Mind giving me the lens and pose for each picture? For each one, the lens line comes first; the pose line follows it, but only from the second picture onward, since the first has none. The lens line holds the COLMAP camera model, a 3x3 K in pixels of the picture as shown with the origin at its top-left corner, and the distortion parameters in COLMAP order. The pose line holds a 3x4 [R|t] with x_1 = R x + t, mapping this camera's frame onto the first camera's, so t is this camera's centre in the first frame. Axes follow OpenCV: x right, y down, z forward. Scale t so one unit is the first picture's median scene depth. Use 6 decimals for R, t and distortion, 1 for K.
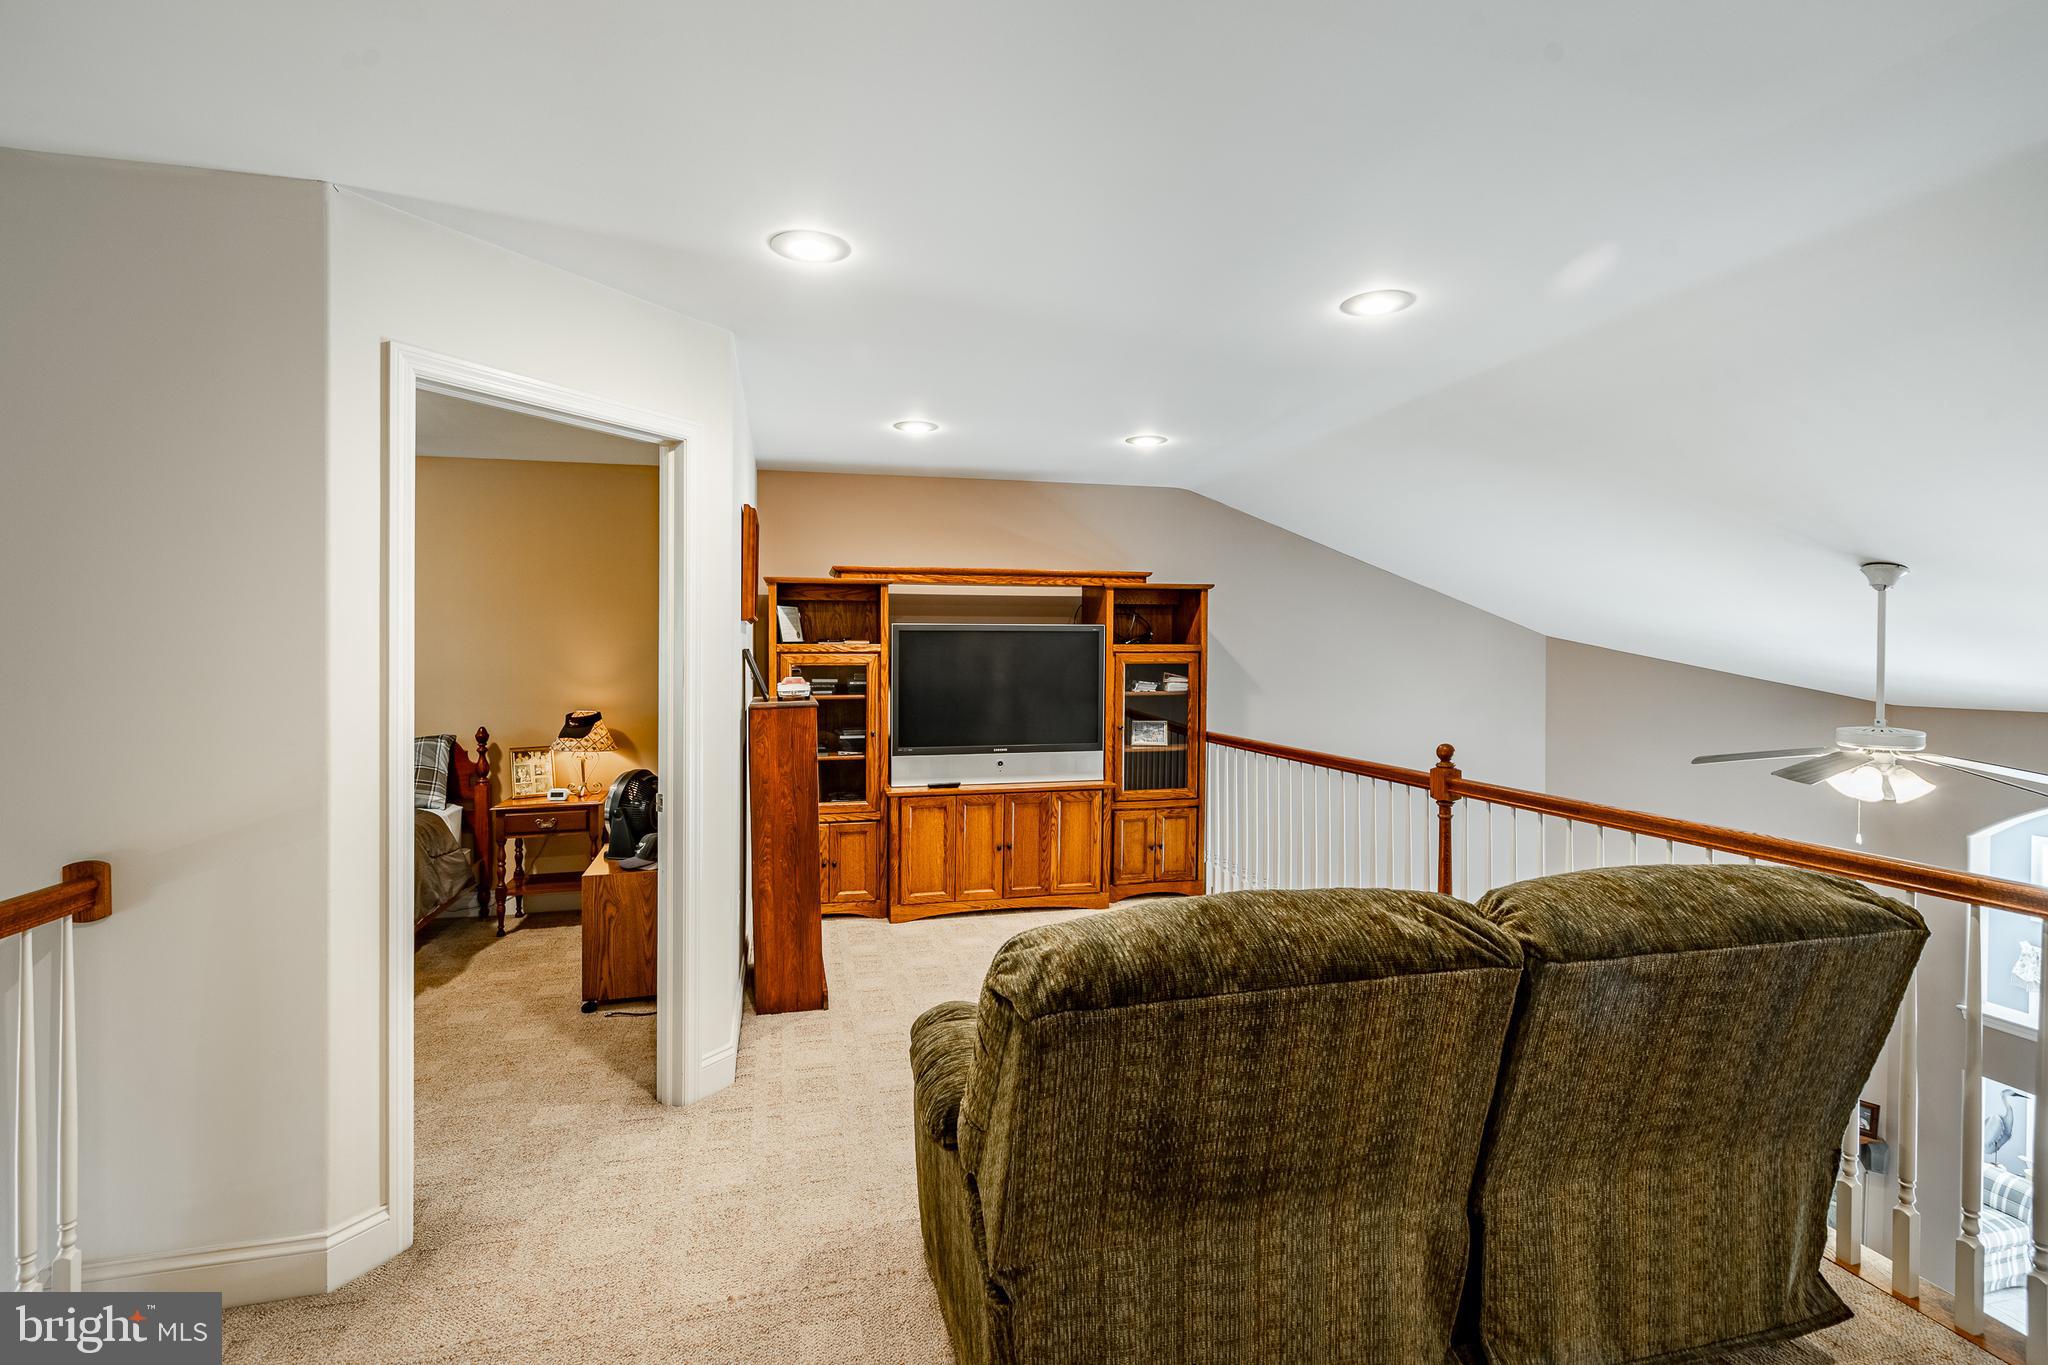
lens RADIAL K [[939.0, 0, 1022.0], [0, 939.0, 653.7], [0, 0, 1]] dist [-0.000201, 0.000882]
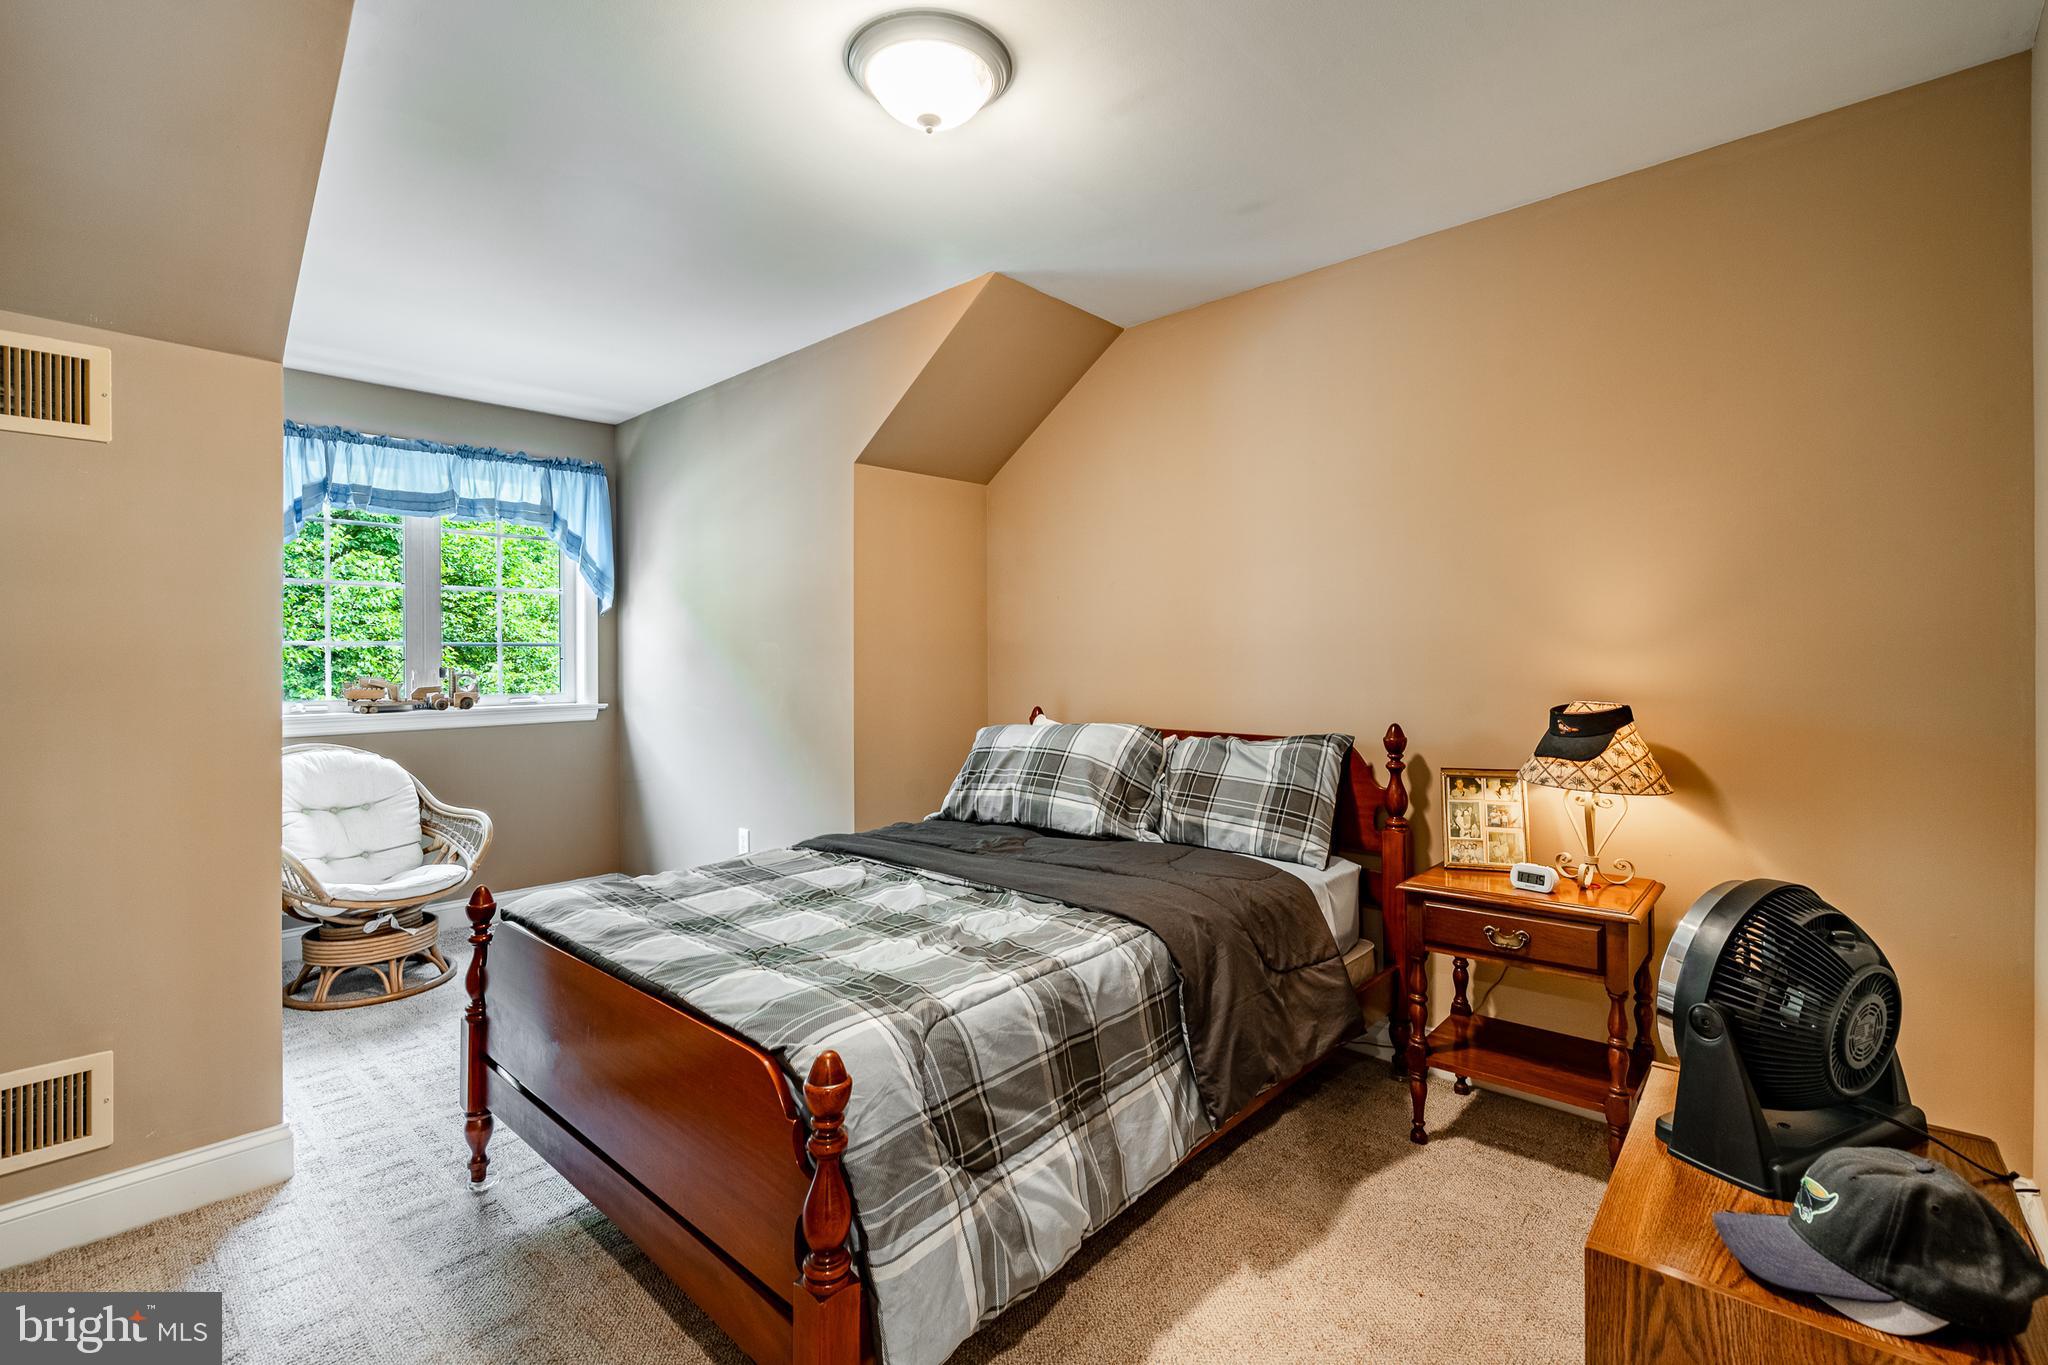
lens RADIAL K [[939.0, 0, 1022.0], [0, 939.0, 653.7], [0, 0, 1]] dist [-0.000201, 0.000882]
pose [[0.556768, -0.006741, -0.830641, -0.245440], [0.000823, 0.999971, -0.007563, 0.041708], [0.830668, 0.003527, 0.556758, 0.524848]]
